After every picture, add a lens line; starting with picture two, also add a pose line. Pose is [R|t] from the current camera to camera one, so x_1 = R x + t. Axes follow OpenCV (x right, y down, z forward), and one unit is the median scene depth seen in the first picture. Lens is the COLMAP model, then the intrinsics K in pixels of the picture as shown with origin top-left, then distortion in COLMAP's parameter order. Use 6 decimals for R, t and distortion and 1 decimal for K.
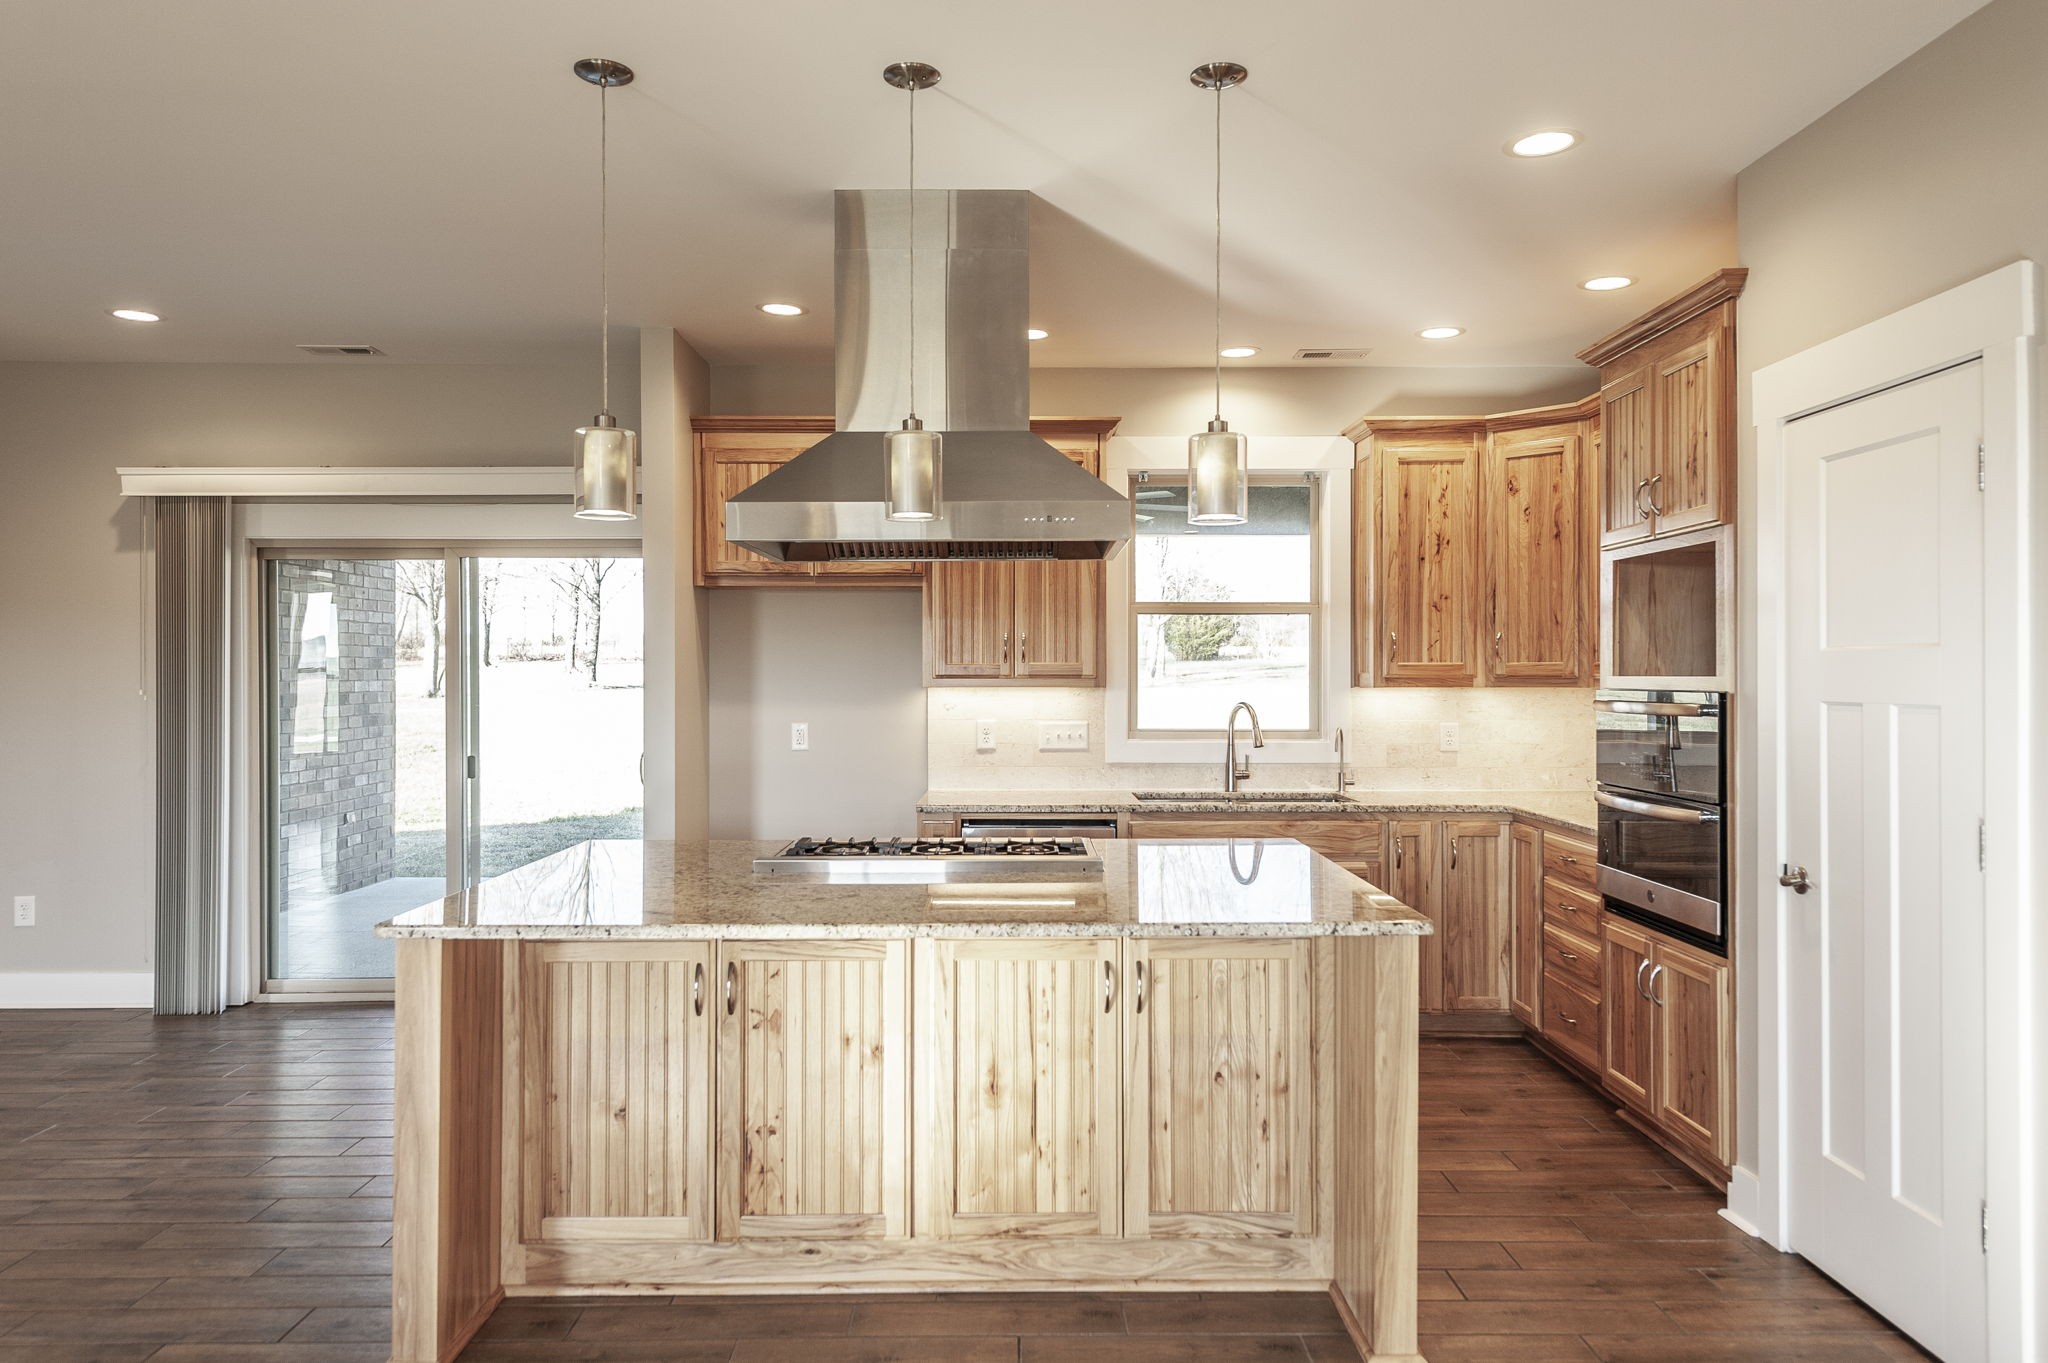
lens RADIAL K [[1340.3, 0, 1024.0], [0, 1340.3, 681.5], [0, 0, 1]] dist [0.054978, -0.046660]
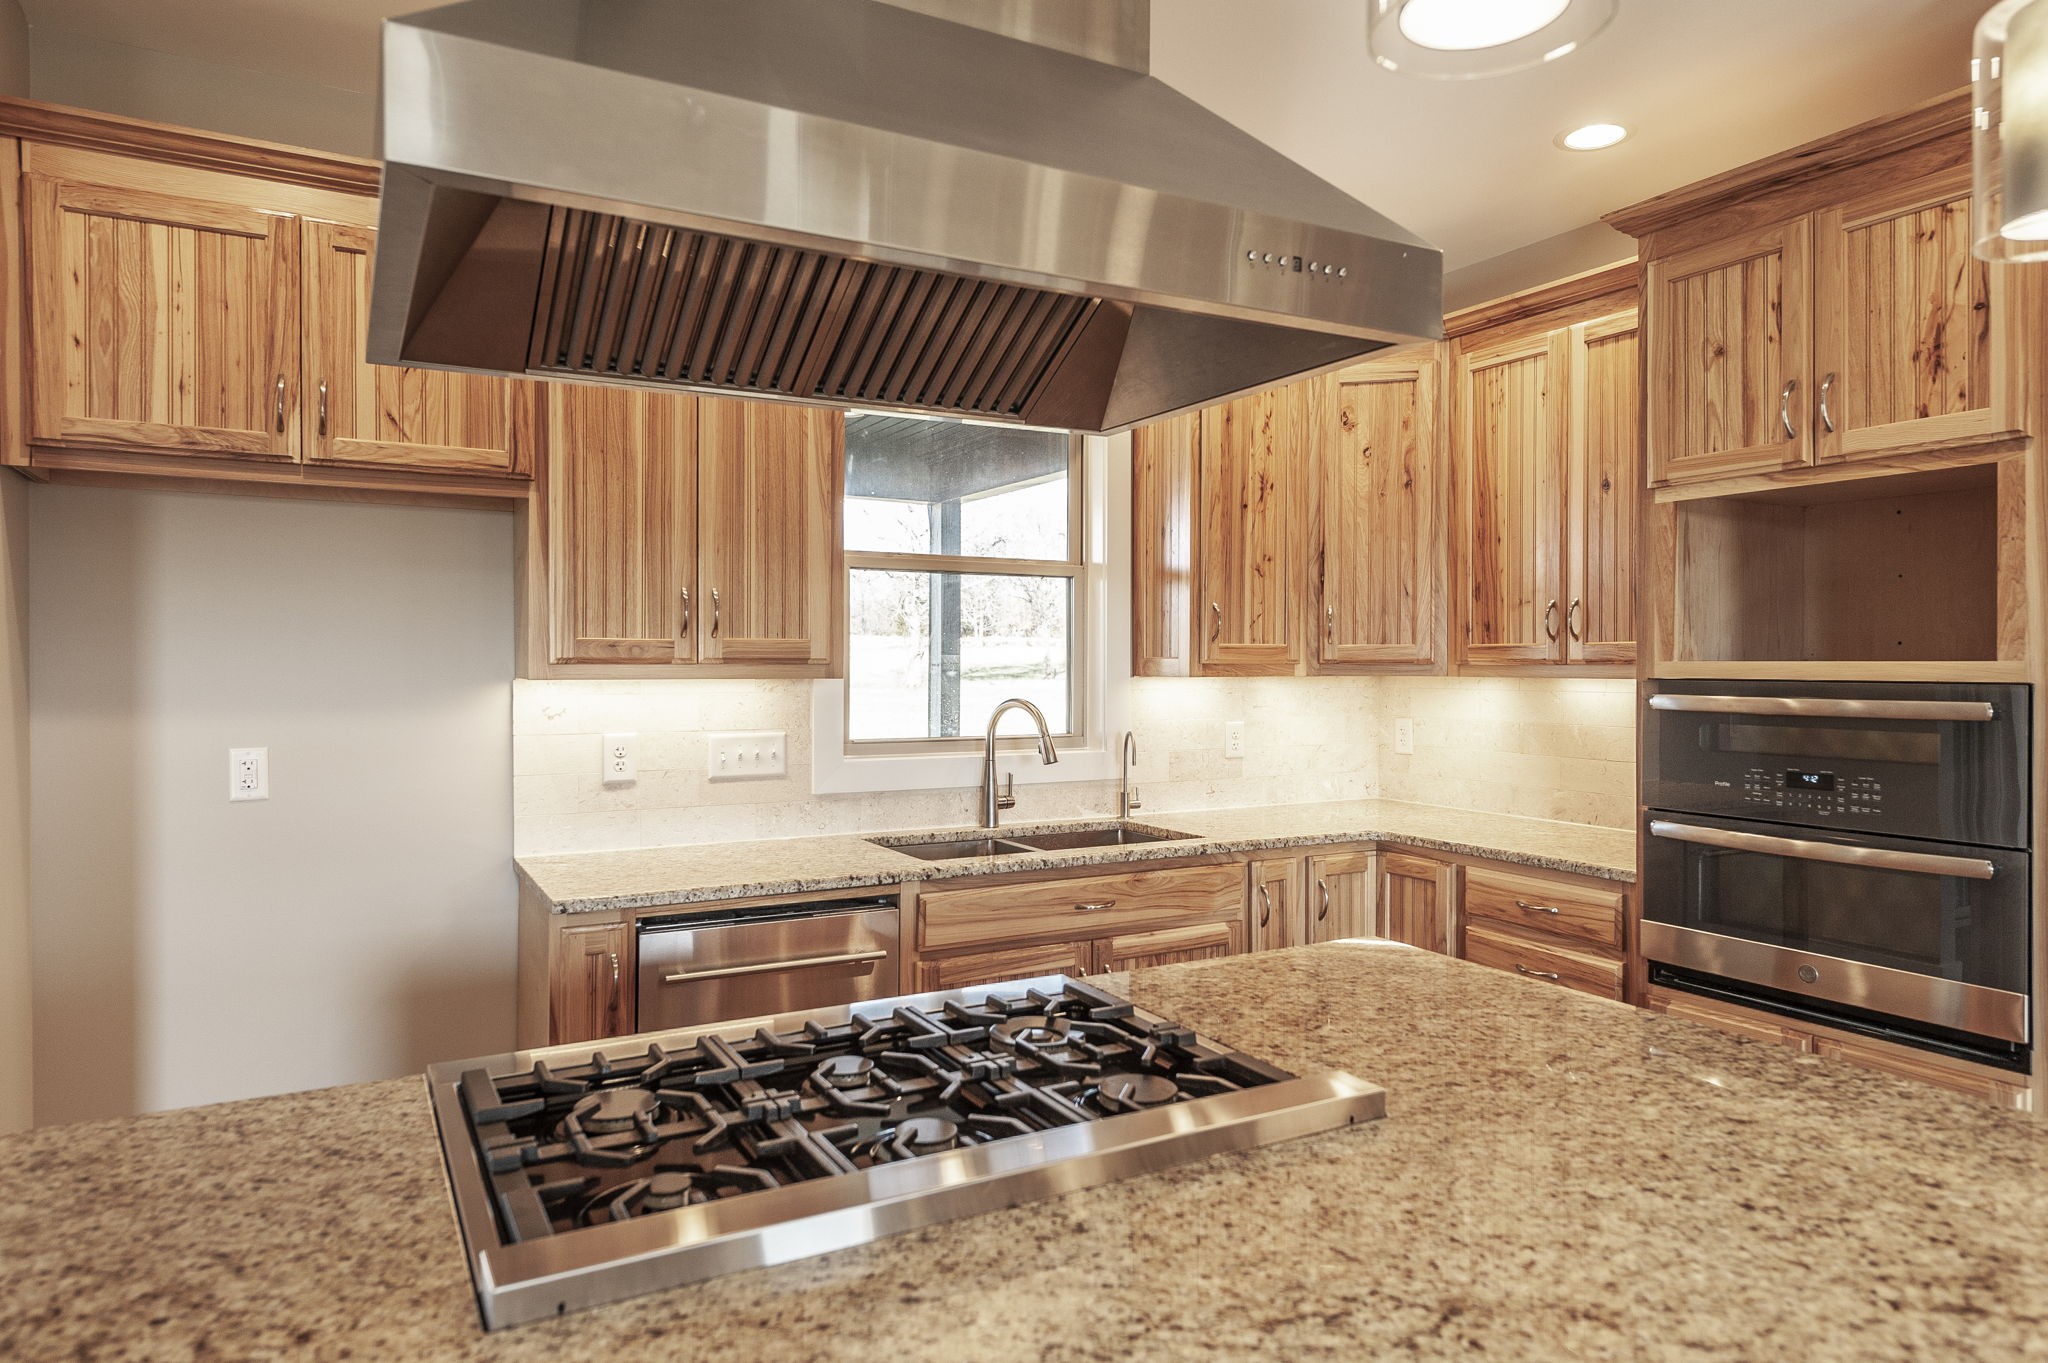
lens RADIAL K [[1235.6, 0, 1031.8], [0, 1235.6, 673.9], [0, 0, 1]] dist [0.035345, -0.029240]
pose [[0.873806, -0.002368, 0.486269, -0.145531], [0.000259, 0.999990, 0.004404, -0.000302], [-0.486275, -0.003723, 0.873798, 0.452546]]
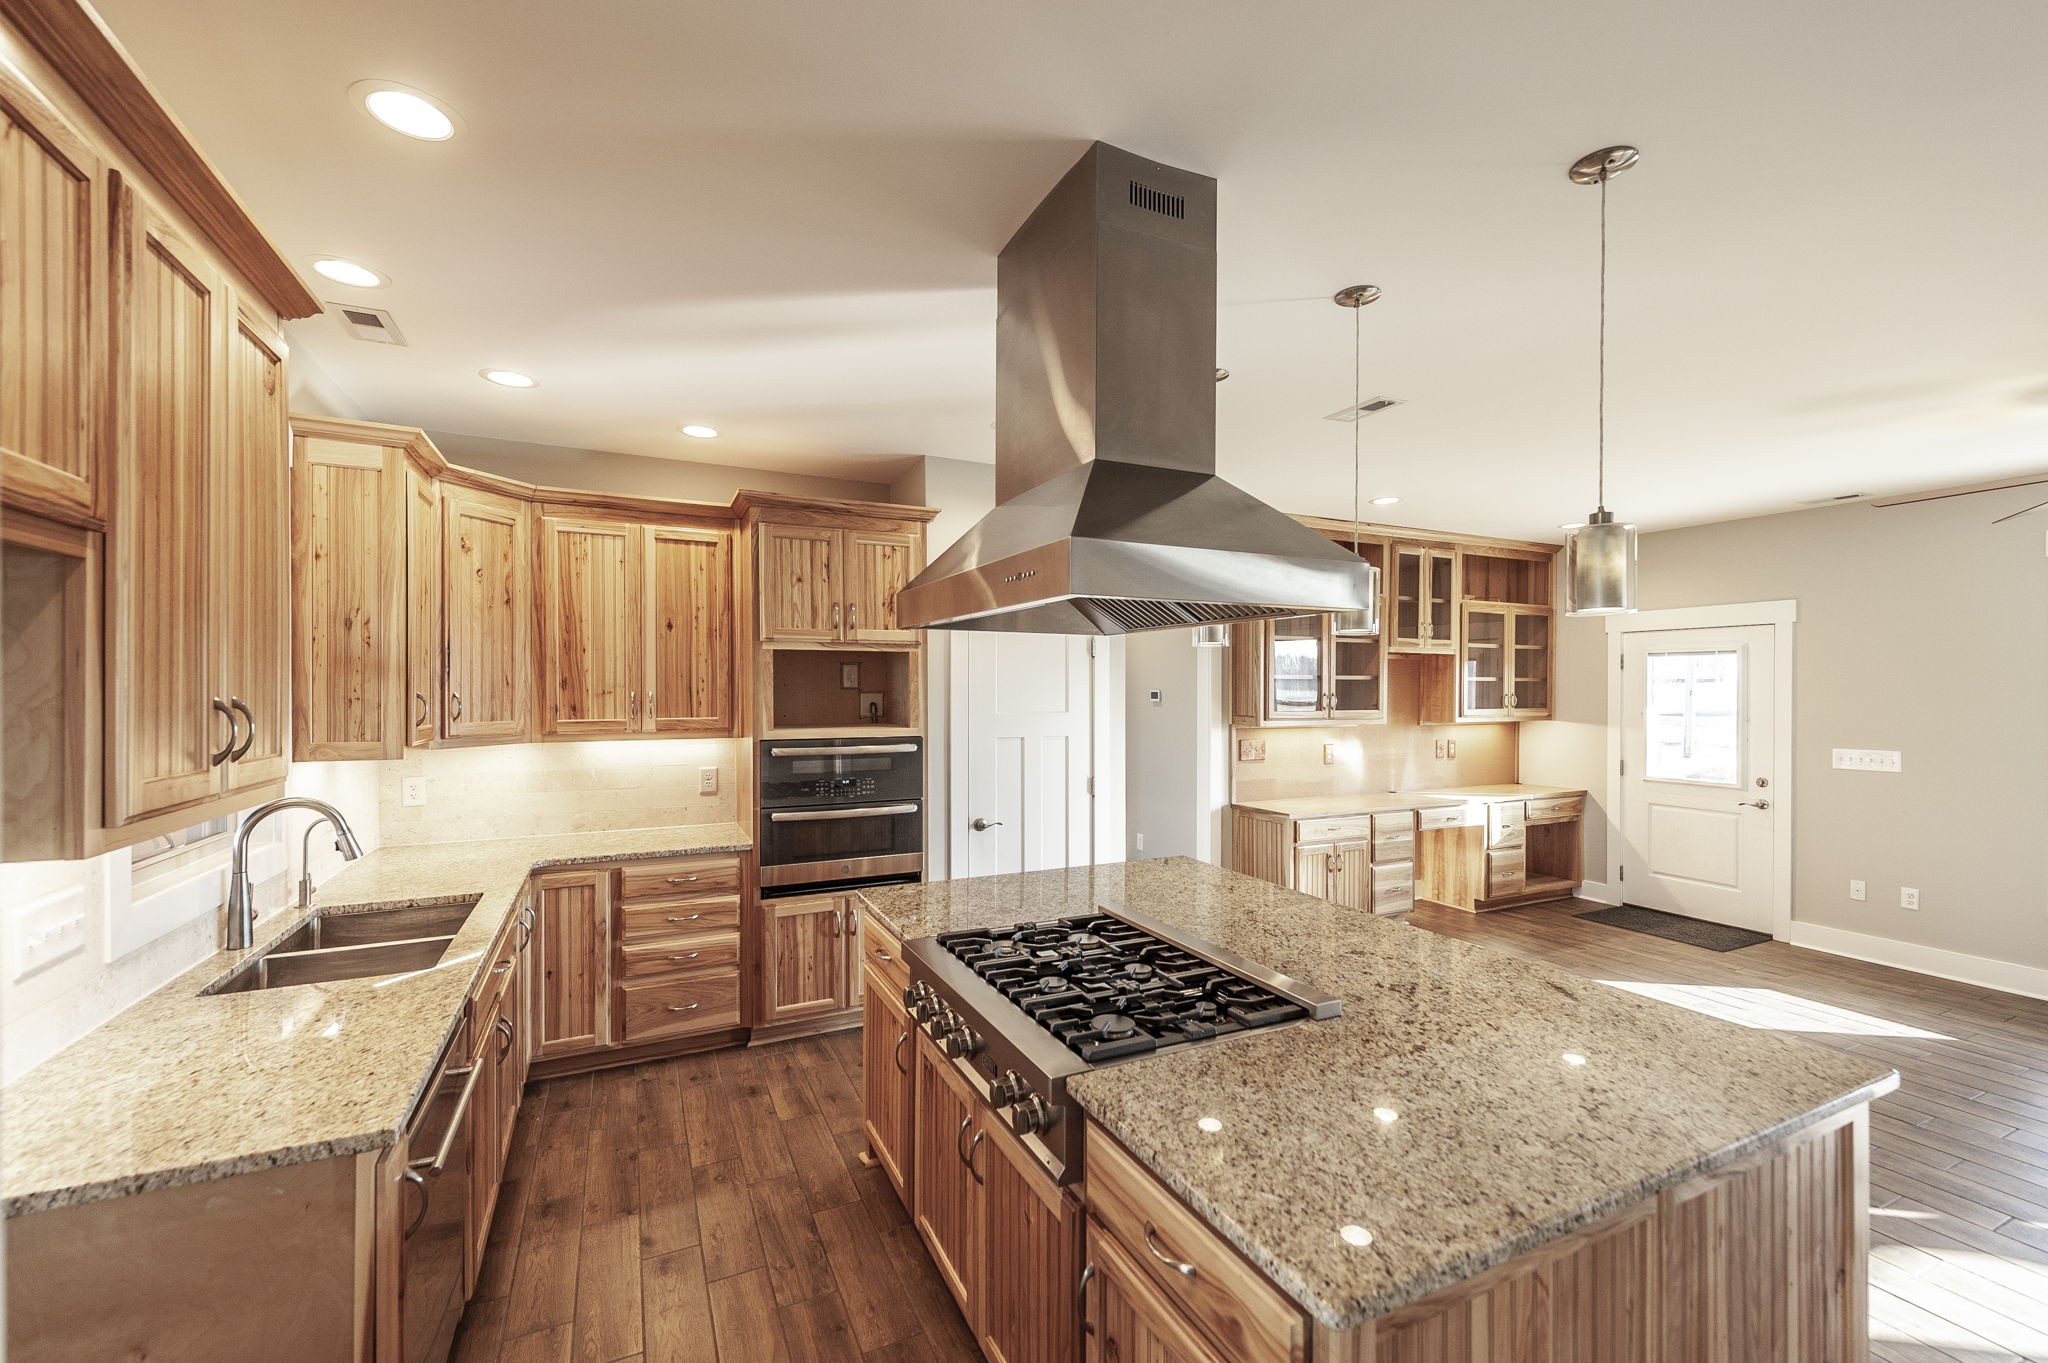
lens RADIAL K [[839.5, 0, 1032.5], [0, 839.5, 697.1], [0, 0, 1]] dist [0.013539, -0.000160]
pose [[-0.428937, -0.008142, 0.903298, -0.366805], [0.004131, 0.999931, 0.010975, -0.037177], [-0.903325, 0.008439, -0.428874, 0.875808]]
